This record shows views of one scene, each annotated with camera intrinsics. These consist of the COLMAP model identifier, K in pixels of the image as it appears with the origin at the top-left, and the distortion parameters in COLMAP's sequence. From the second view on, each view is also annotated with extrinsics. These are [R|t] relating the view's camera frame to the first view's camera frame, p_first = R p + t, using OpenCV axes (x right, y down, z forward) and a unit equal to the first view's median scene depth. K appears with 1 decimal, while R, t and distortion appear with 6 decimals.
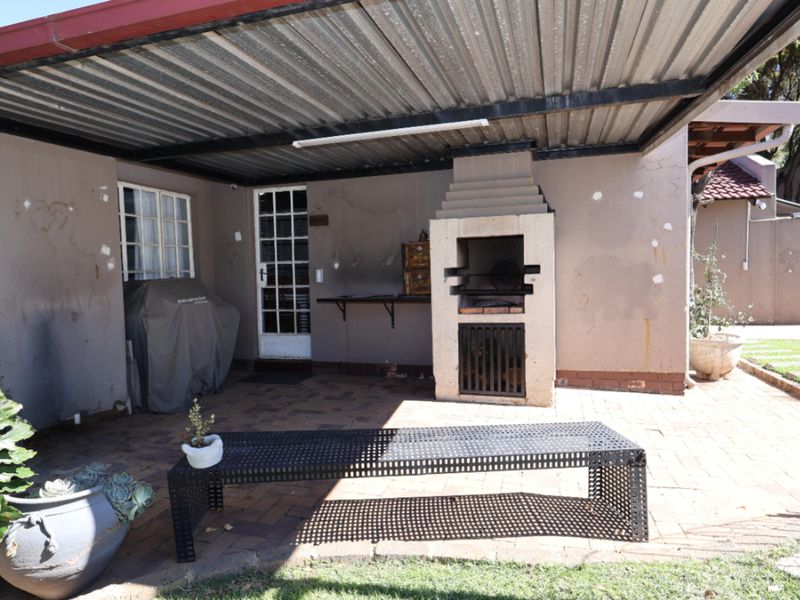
lens RADIAL K [[492.5, 0, 400.8], [0, 492.5, 299.3], [0, 0, 1]] dist [0.002787, -0.001051]
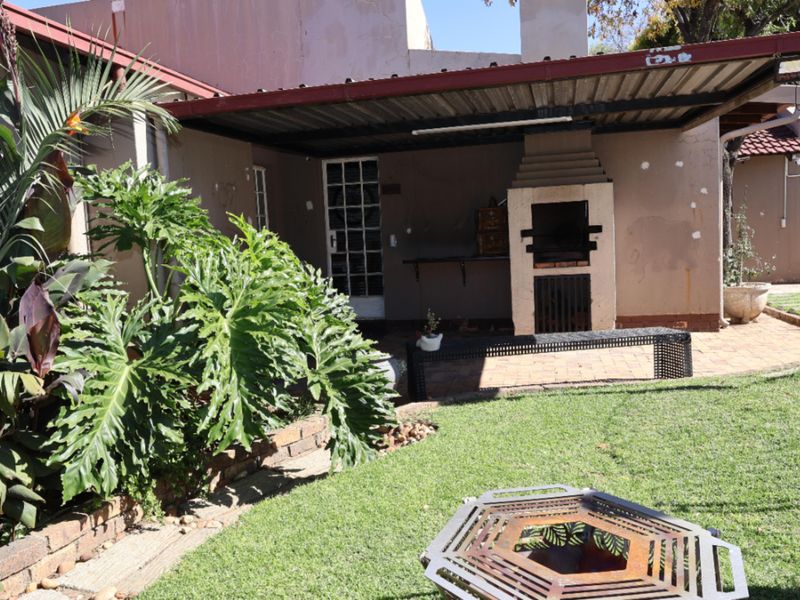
lens RADIAL K [[672.8, 0, 399.7], [0, 672.8, 299.1], [0, 0, 1]] dist [-0.000930, 0.025433]
pose [[0.997386, -0.029646, 0.065890, -0.304650], [0.027770, 0.999188, 0.029205, 0.045789], [-0.066703, -0.027299, 0.997399, -0.578783]]
